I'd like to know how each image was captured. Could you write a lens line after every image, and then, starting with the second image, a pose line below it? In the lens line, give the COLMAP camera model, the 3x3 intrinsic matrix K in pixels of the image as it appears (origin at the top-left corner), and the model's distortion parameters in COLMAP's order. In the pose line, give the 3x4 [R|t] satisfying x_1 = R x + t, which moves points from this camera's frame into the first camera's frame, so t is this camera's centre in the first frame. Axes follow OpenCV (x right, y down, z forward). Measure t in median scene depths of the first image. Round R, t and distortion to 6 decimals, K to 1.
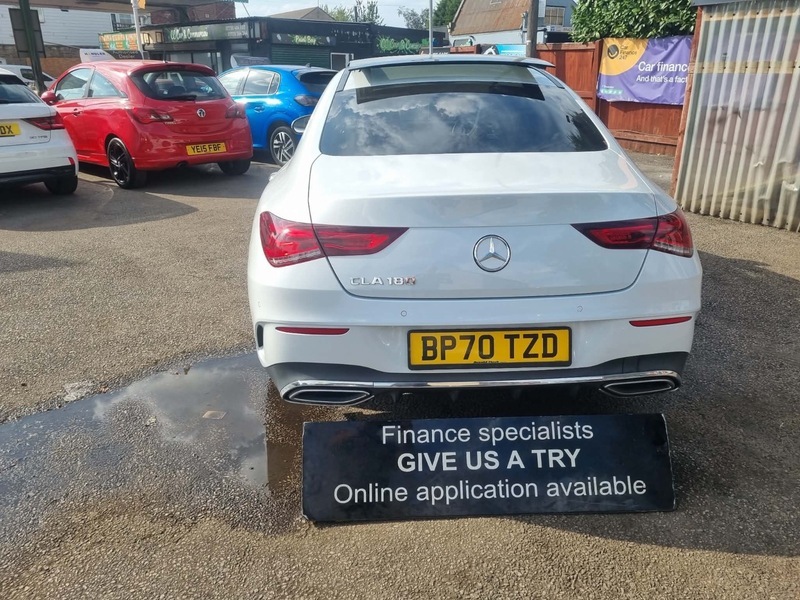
lens RADIAL K [[595.4, 0, 401.4], [0, 595.4, 296.0], [0, 0, 1]] dist [0.050944, -0.035828]
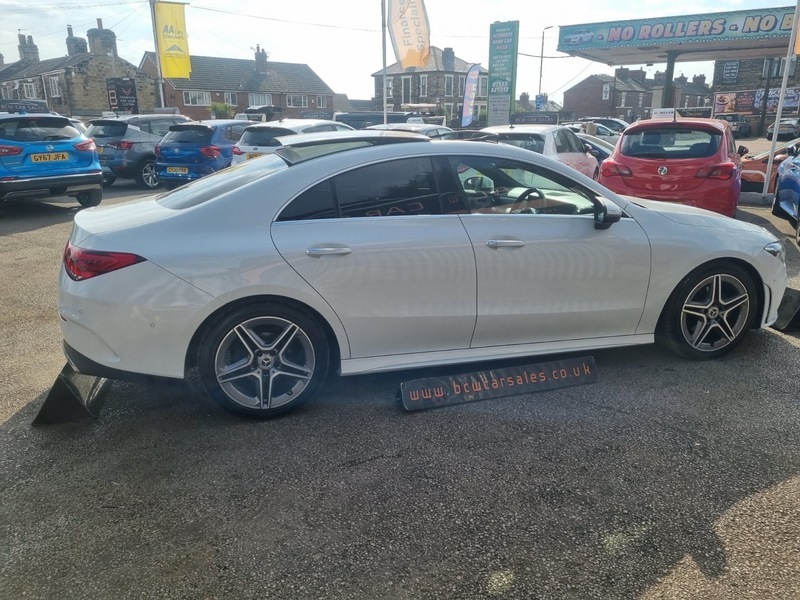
lens RADIAL K [[595.4, 0, 401.4], [0, 595.4, 296.0], [0, 0, 1]] dist [0.050944, -0.035828]
pose [[0.242024, 0.272687, -0.931164, 2.056946], [-0.334036, 0.924447, 0.183899, -0.565097], [0.910958, 0.266534, 0.314826, 1.298709]]
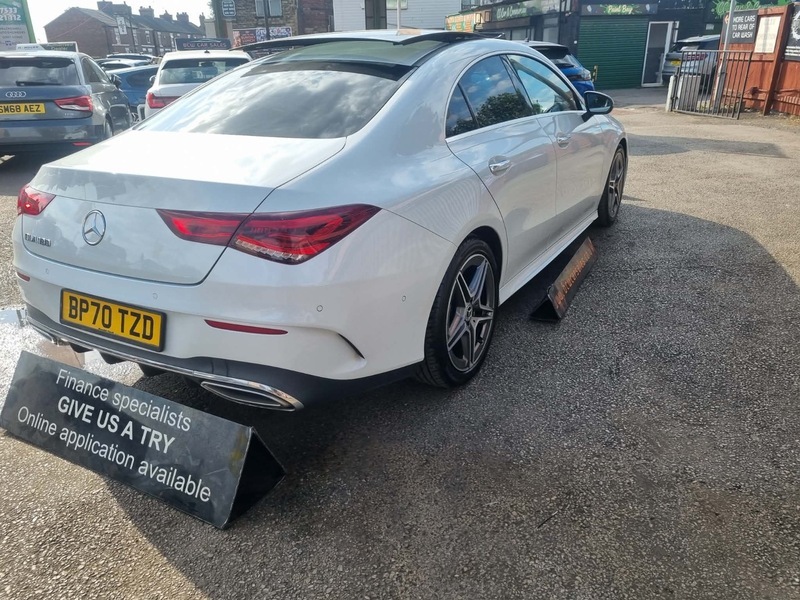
lens RADIAL K [[595.4, 0, 401.4], [0, 595.4, 296.0], [0, 0, 1]] dist [0.050944, -0.035828]
pose [[0.849078, 0.179677, -0.496772, 1.085202], [-0.161654, 0.983642, 0.079476, -0.117188], [0.502926, 0.012824, 0.864234, 0.334043]]
